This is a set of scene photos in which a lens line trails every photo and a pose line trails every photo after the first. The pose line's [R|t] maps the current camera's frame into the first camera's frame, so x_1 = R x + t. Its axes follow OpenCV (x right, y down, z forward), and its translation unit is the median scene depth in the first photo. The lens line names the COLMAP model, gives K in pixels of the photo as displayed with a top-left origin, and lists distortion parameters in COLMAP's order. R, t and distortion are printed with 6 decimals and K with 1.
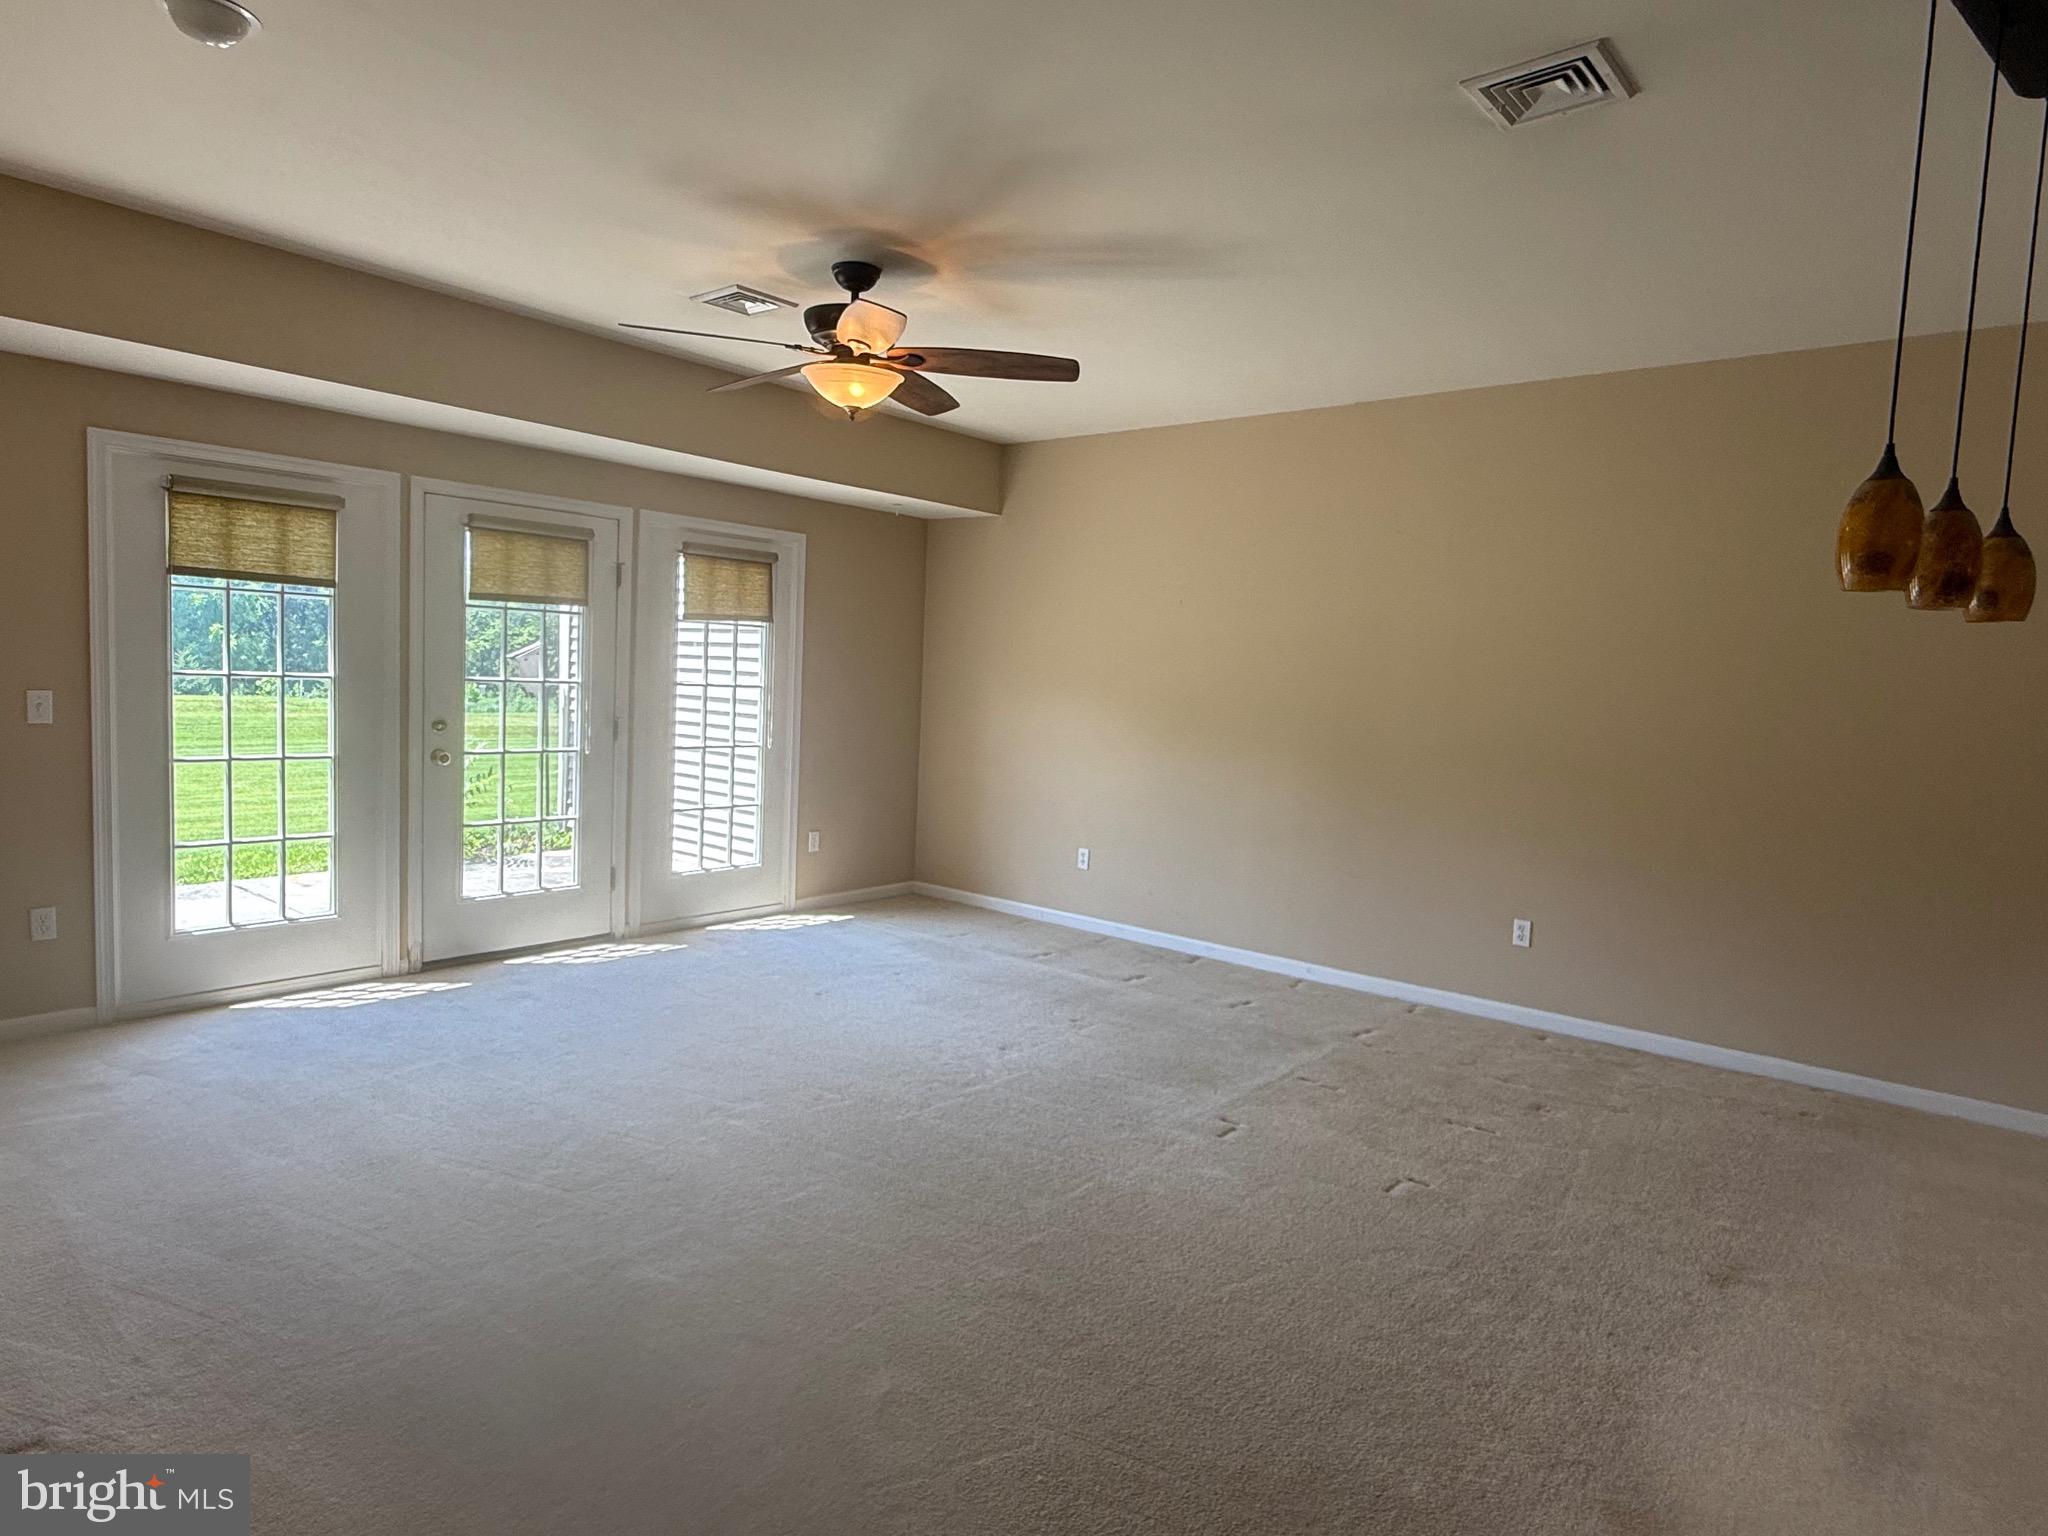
lens RADIAL K [[1182.6, 0, 1022.3], [0, 1182.6, 759.8], [0, 0, 1]] dist [-0.000783, -0.000874]
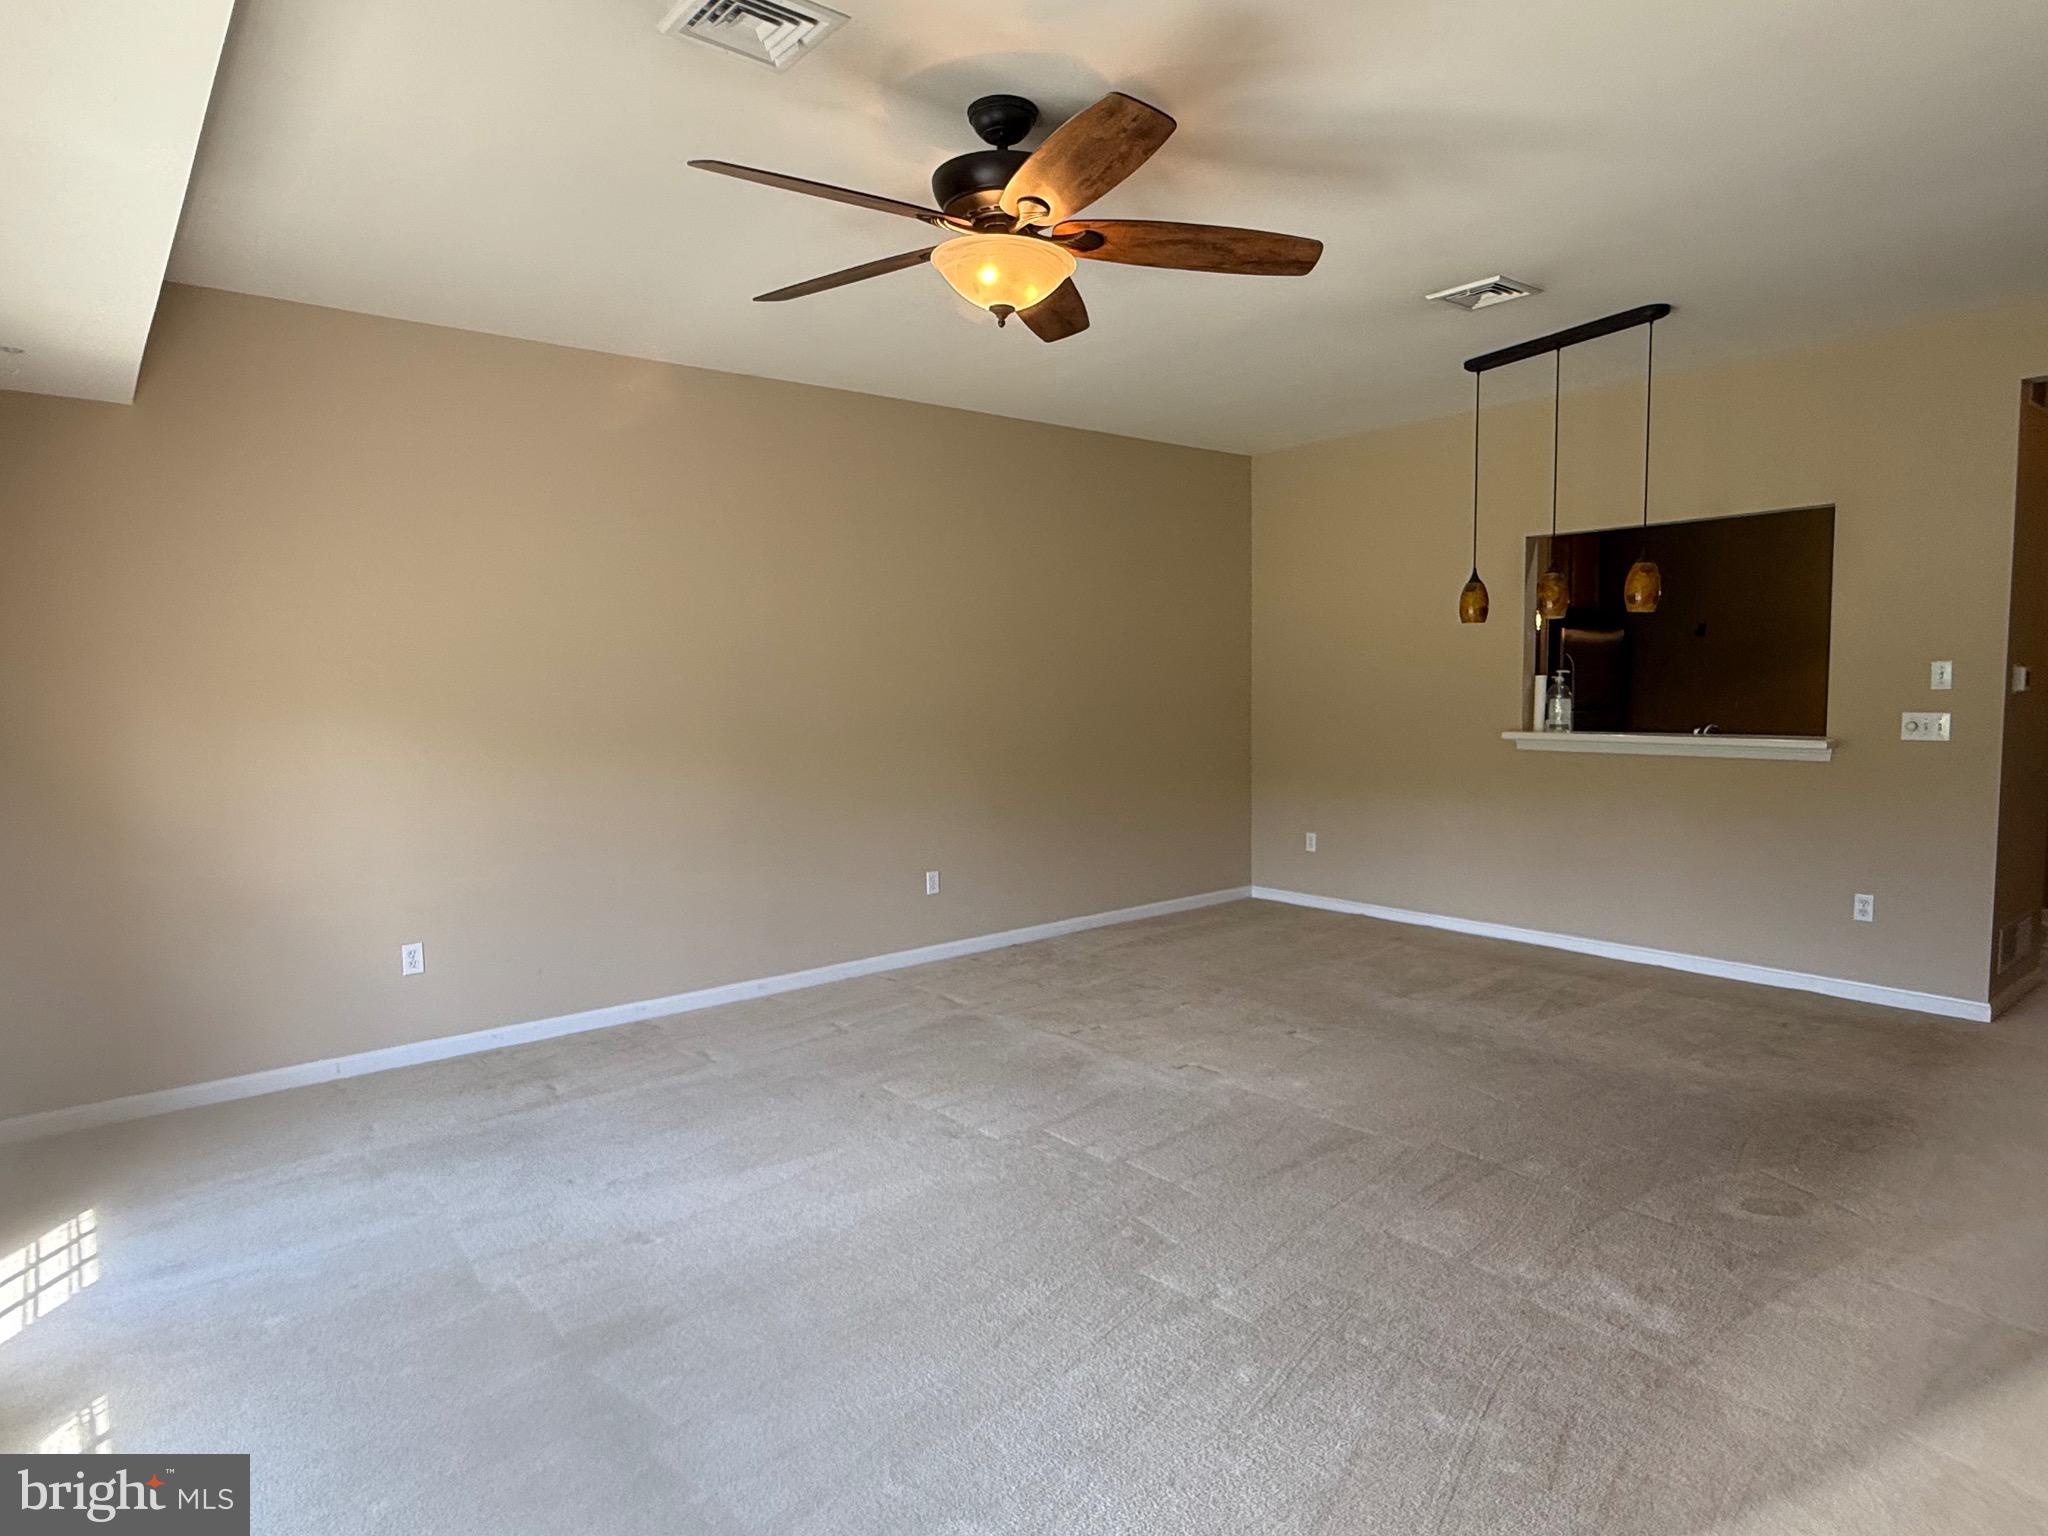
lens RADIAL K [[1182.6, 0, 1016.0], [0, 1182.6, 762.5], [0, 0, 1]] dist [-0.000783, -0.000874]
pose [[0.183188, -0.115095, 0.976317, -0.656262], [0.095710, 0.990493, 0.098808, -0.074142], [-0.978408, 0.075343, 0.192463, 0.663142]]
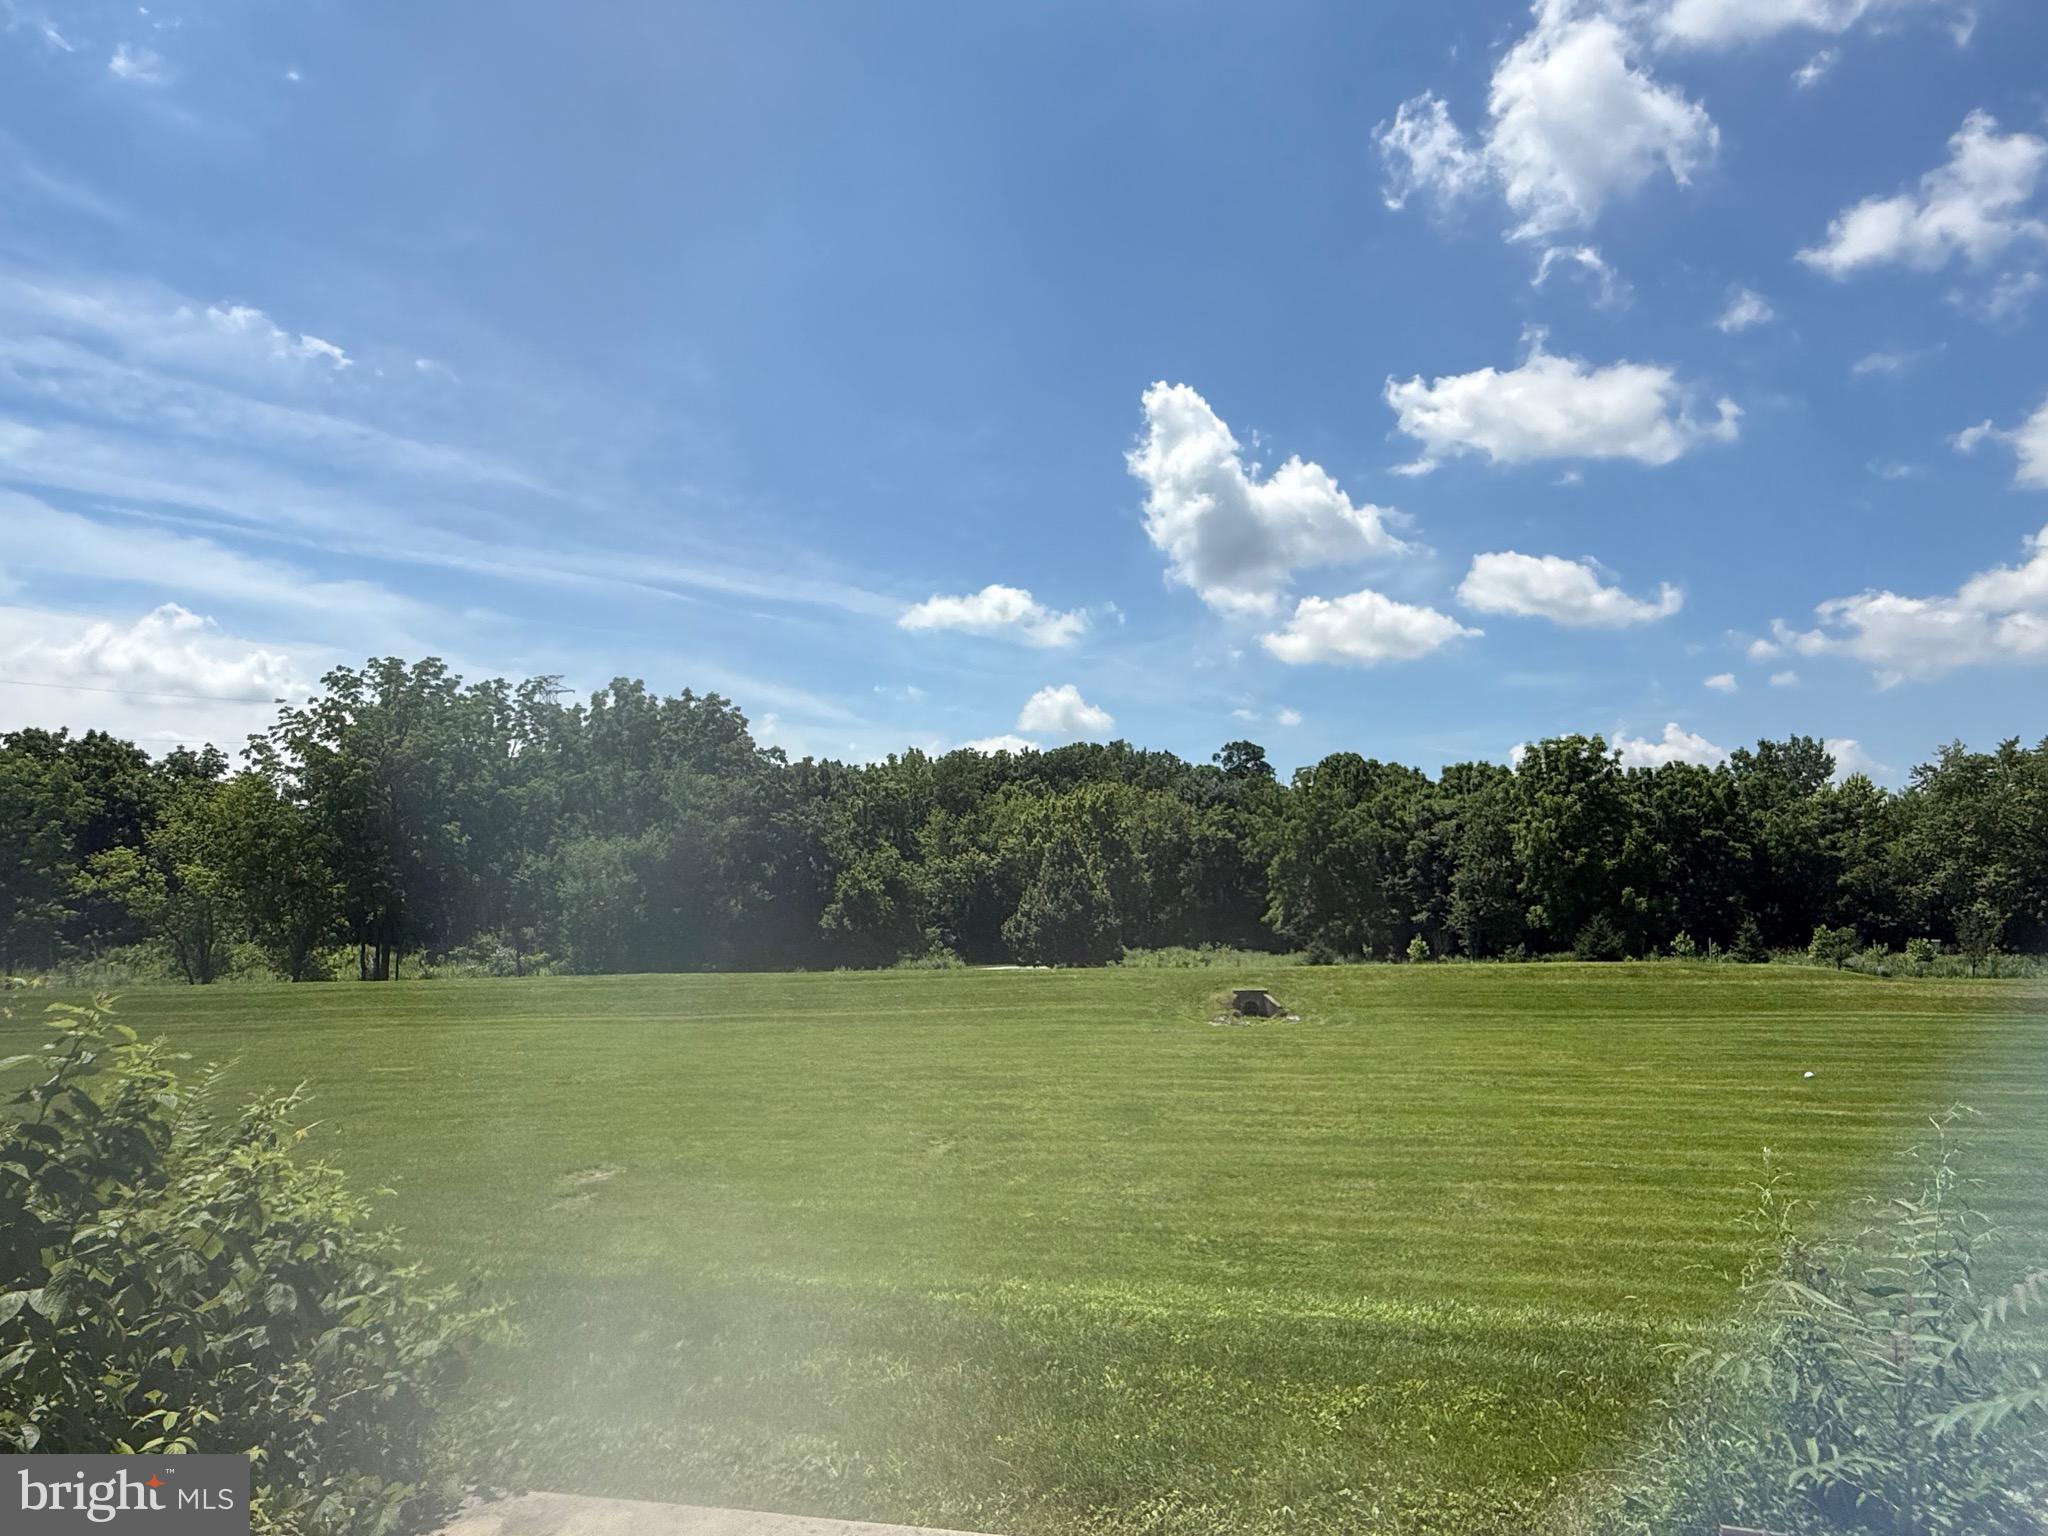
lens RADIAL K [[1182.6, 0, 1026.9], [0, 1182.6, 766.9], [0, 0, 1]] dist [-0.000783, -0.000874]
pose [[0.472480, -0.153544, -0.867863, -0.045157], [-0.030557, 0.981261, -0.190242, -0.010786], [0.880811, 0.116405, 0.458935, 0.098884]]
